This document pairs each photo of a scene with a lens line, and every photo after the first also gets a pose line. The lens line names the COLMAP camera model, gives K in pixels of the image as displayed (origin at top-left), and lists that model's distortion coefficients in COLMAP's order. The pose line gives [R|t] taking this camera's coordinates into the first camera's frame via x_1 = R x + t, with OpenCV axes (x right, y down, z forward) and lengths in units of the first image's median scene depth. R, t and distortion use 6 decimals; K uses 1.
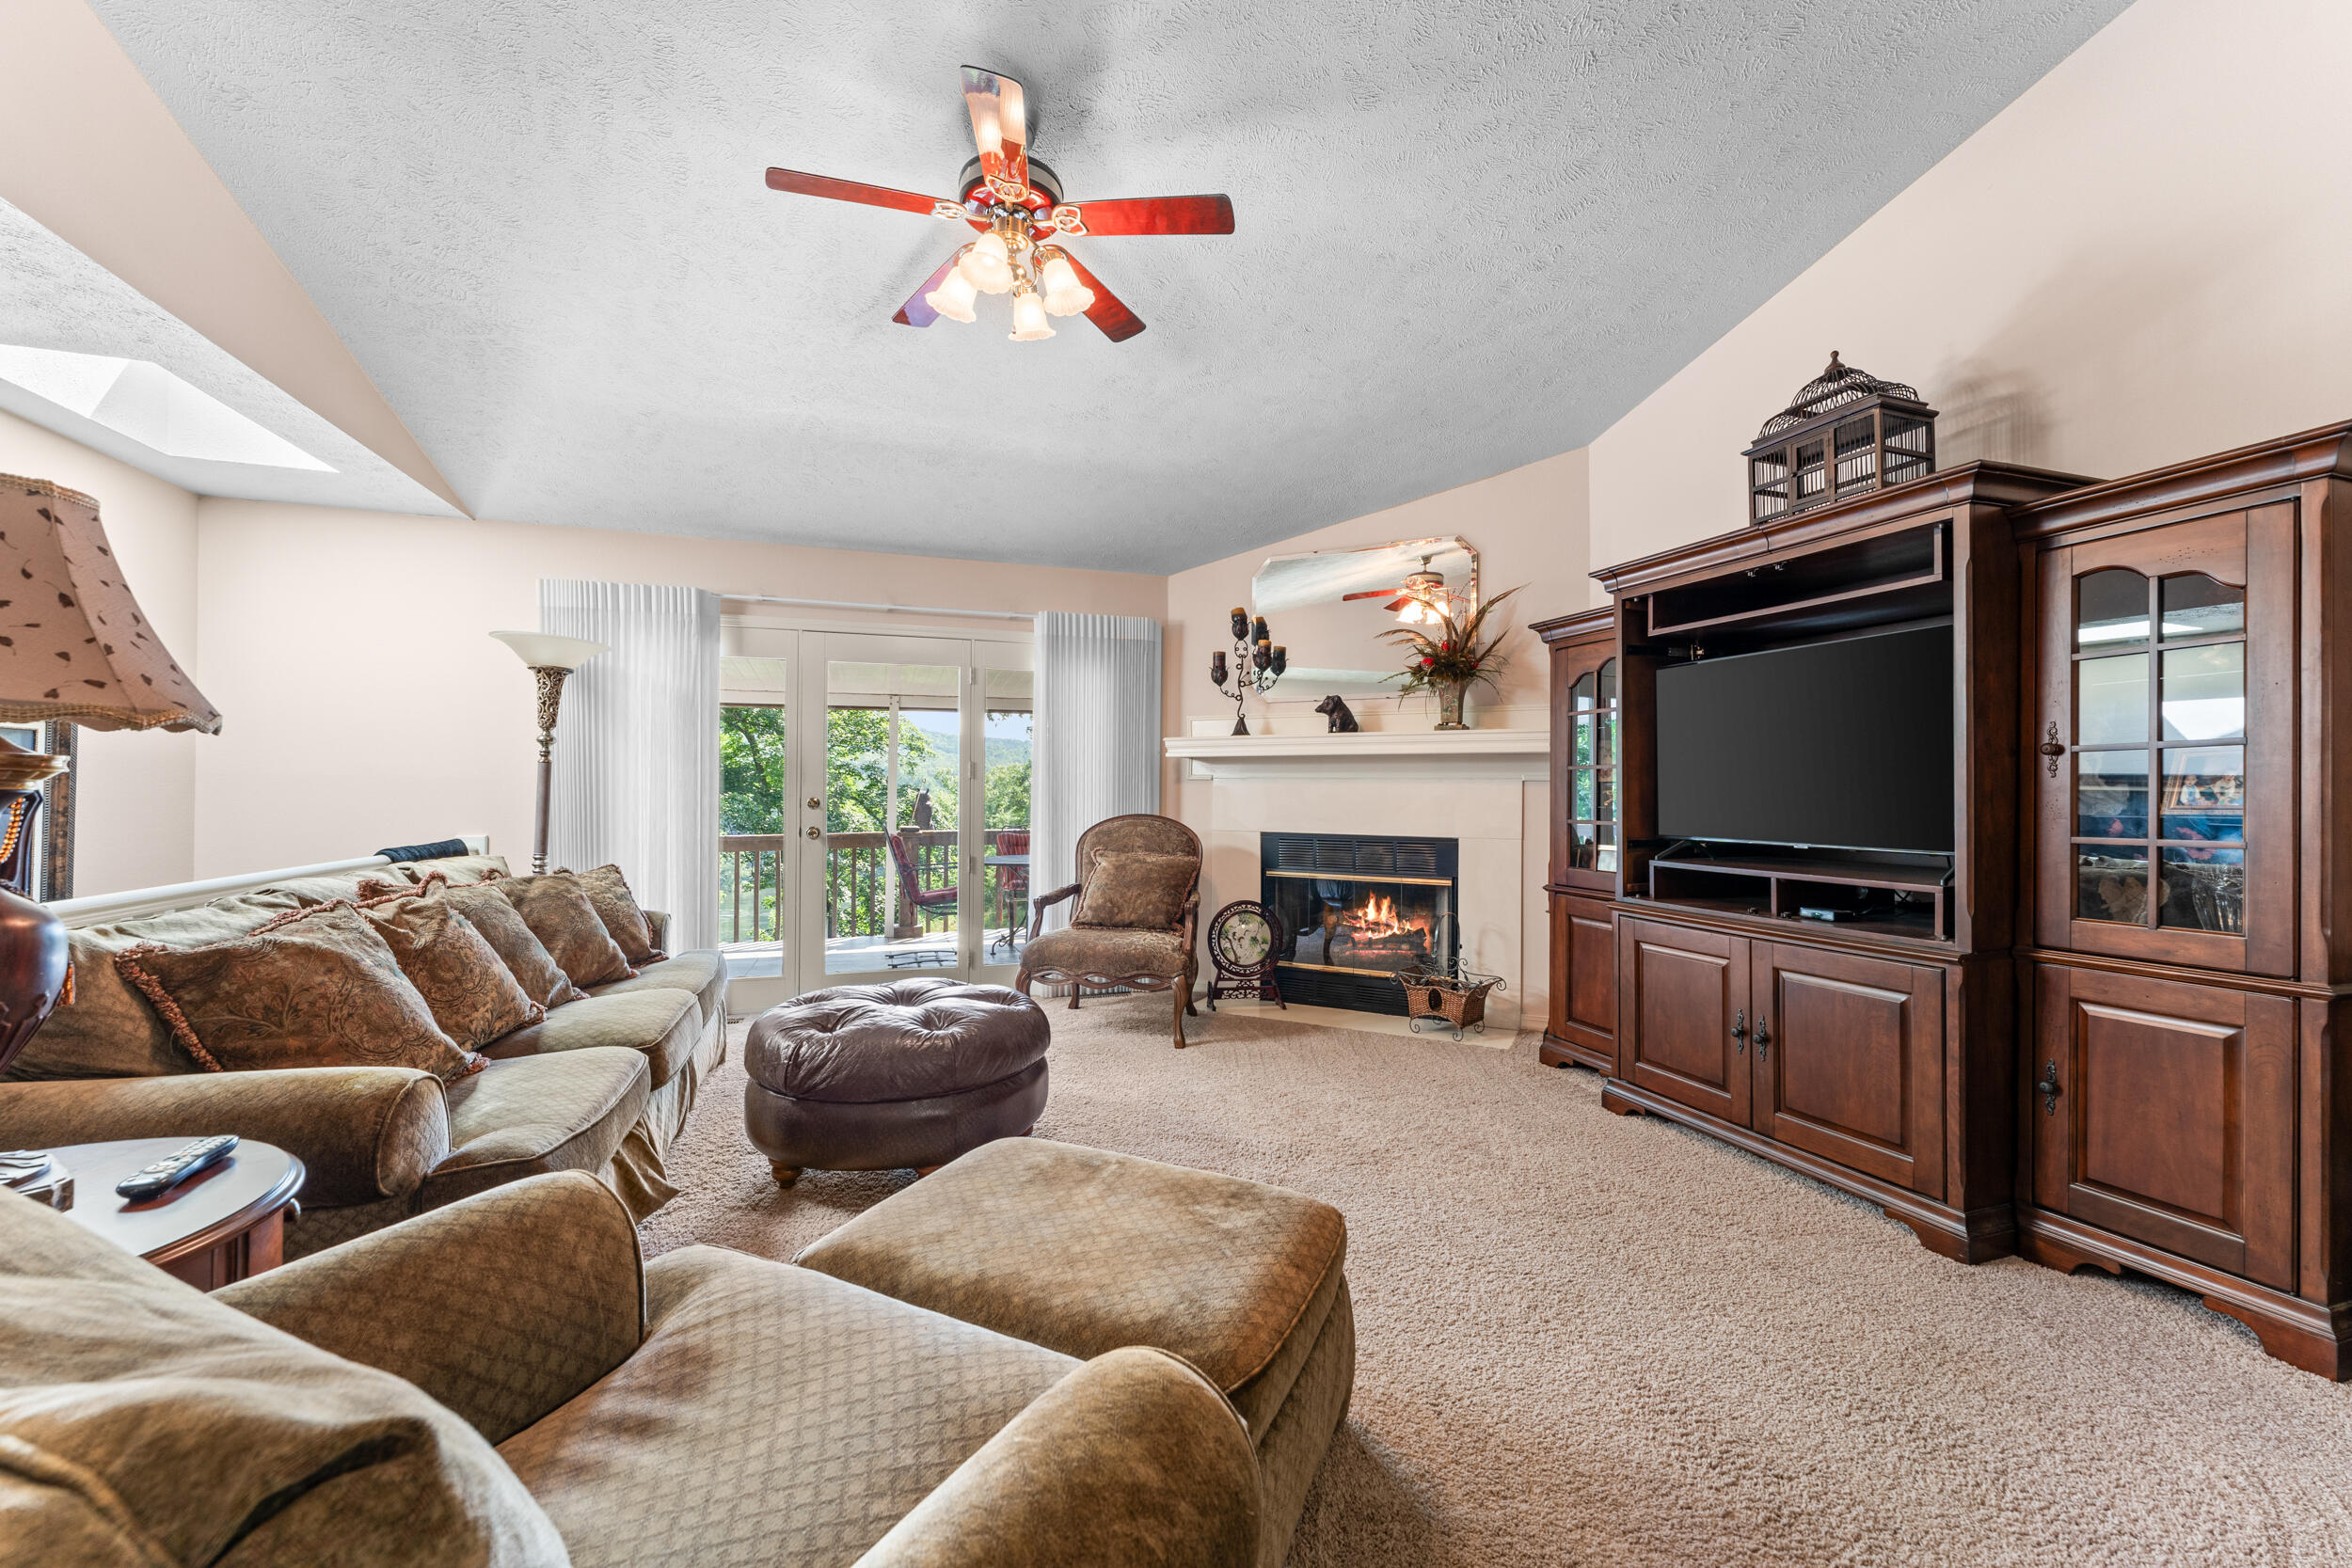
lens RADIAL K [[929.8, 0, 1179.3], [0, 929.8, 781.7], [0, 0, 1]] dist [-0.001640, -0.000253]
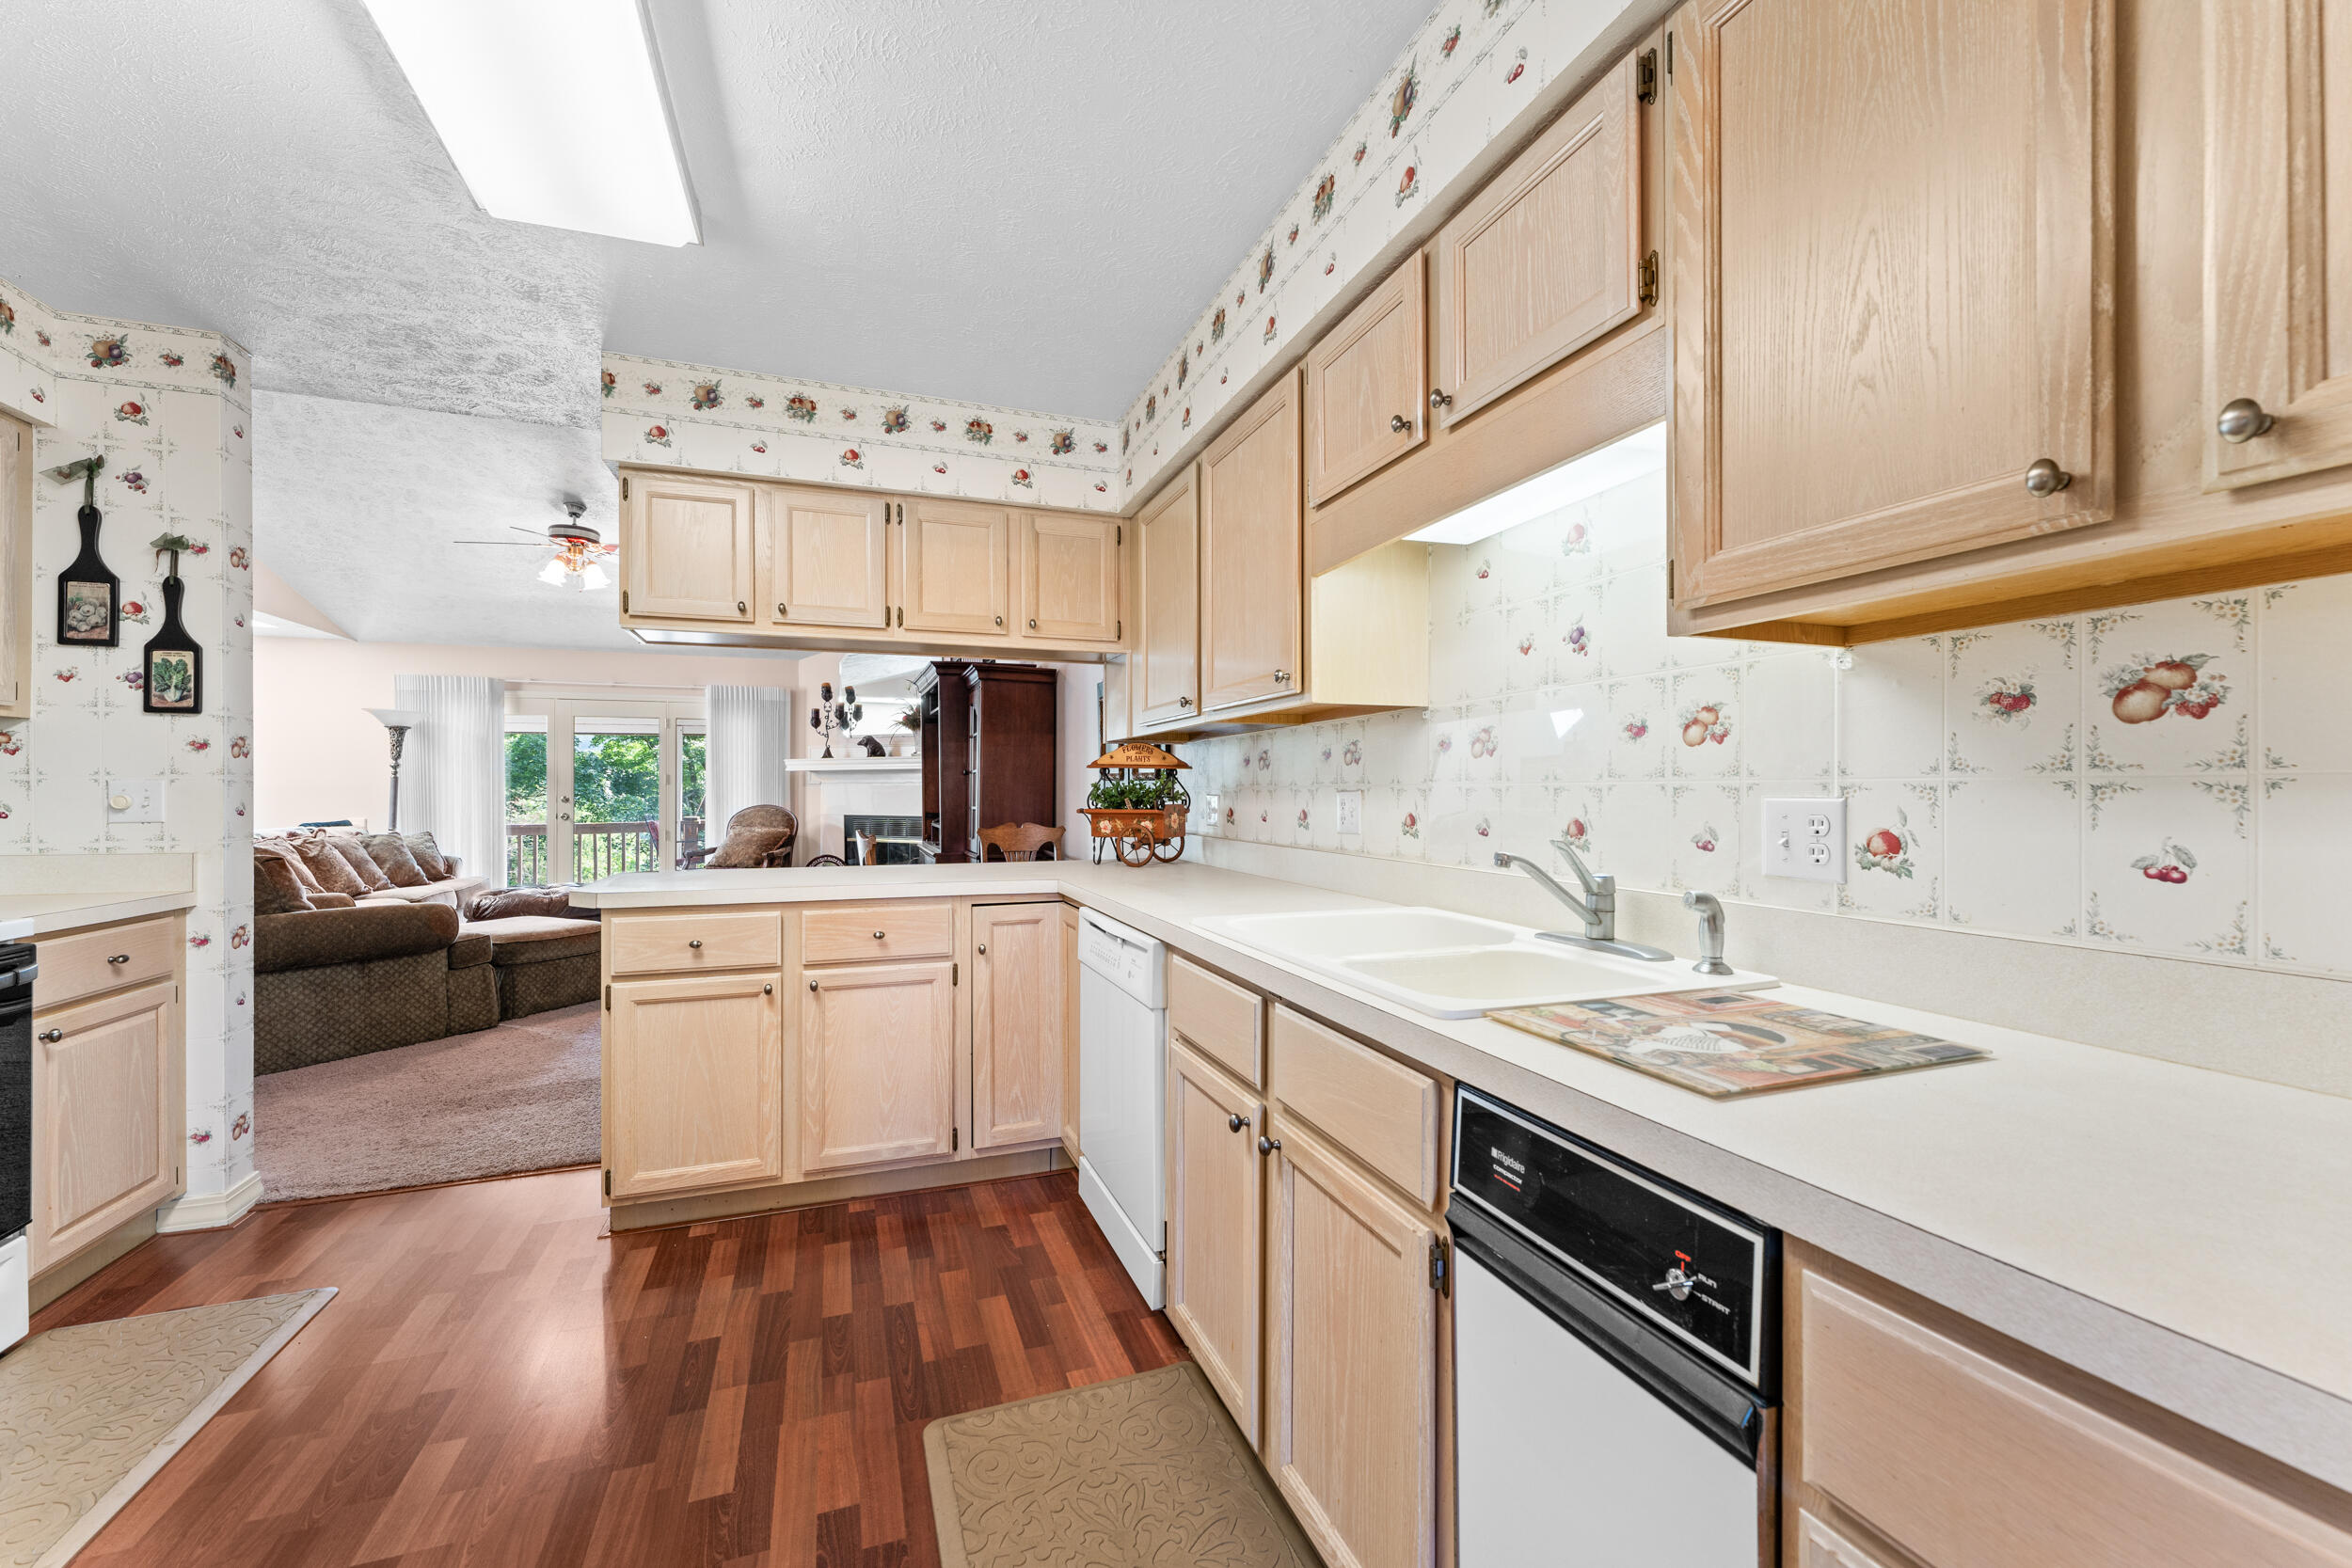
lens RADIAL K [[929.8, 0, 1171.4], [0, 929.8, 789.6], [0, 0, 1]] dist [-0.001640, -0.000253]
pose [[0.999775, -0.002602, 0.021073, 0.728273], [0.002323, 0.999910, 0.013230, -0.015597], [-0.021105, -0.013178, 0.999690, -0.780127]]
